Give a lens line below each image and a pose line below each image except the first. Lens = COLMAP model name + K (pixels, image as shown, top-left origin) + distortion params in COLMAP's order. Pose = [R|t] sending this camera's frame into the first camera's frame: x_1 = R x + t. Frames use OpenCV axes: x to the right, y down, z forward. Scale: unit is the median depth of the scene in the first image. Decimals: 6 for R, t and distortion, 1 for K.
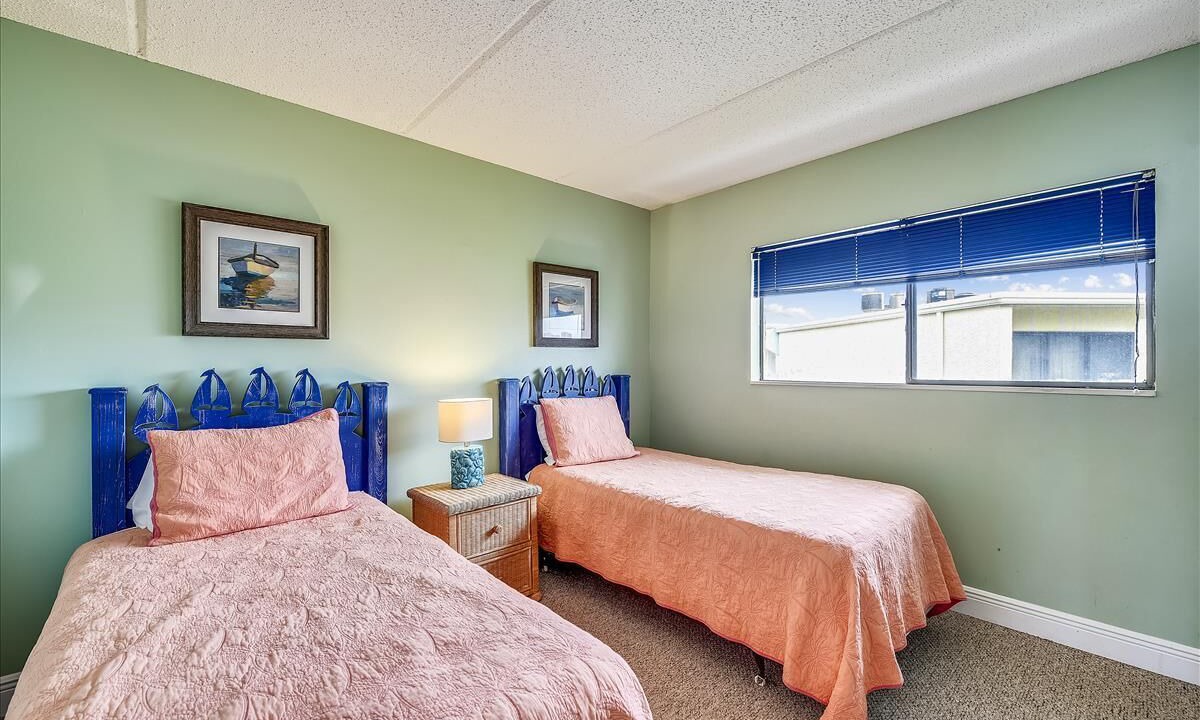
lens RADIAL K [[487.0, 0, 659.7], [0, 487.0, 355.4], [0, 0, 1]] dist [0.000292, 0.000006]
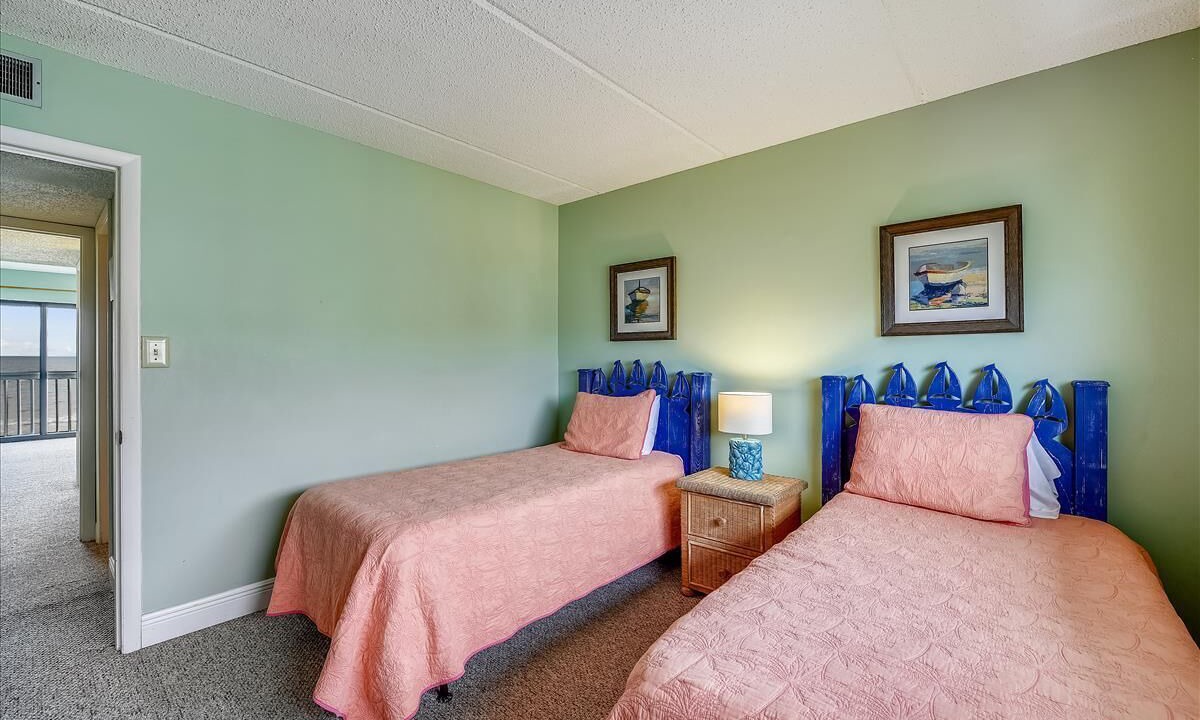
lens RADIAL K [[514.0, 0, 617.2], [0, 514.0, 358.7], [0, 0, 1]] dist [0.000085, 0.000042]
pose [[0.077979, 0.003364, -0.996949, 0.762581], [0.010386, 0.999937, 0.004186, 0.012915], [0.996901, -0.010680, 0.077939, 0.755016]]
